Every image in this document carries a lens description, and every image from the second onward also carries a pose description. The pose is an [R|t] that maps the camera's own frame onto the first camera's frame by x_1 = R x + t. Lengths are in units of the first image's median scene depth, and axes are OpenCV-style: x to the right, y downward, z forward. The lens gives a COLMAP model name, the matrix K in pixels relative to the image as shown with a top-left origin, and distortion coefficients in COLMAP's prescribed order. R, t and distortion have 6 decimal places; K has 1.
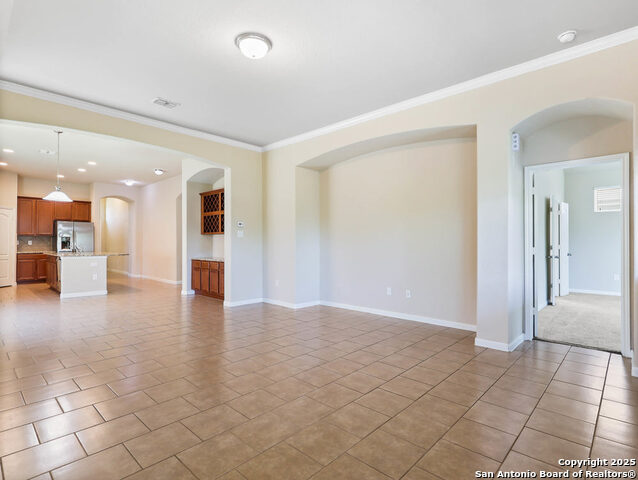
lens RADIAL K [[332.2, 0, 316.3], [0, 332.2, 243.7], [0, 0, 1]] dist [-0.006139, 0.001264]
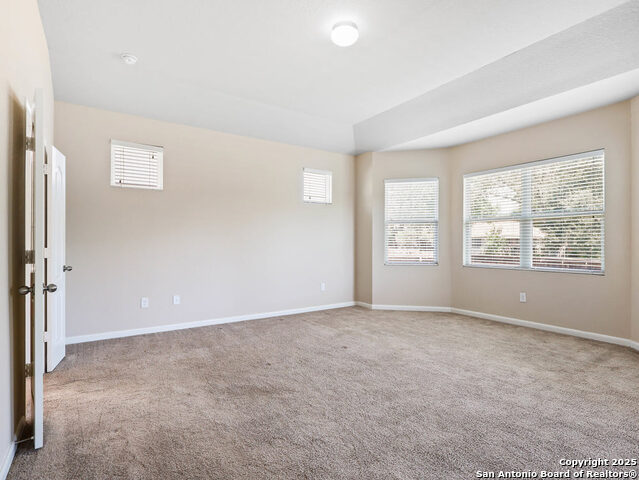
lens RADIAL K [[332.8, 0, 317.1], [0, 332.8, 240.6], [0, 0, 1]] dist [-0.006139, 0.001264]
pose [[0.249320, -0.001183, 0.968420, 0.395515], [0.005357, 0.999986, -0.000158, -0.004640], [-0.968406, 0.005228, 0.249323, 0.538334]]
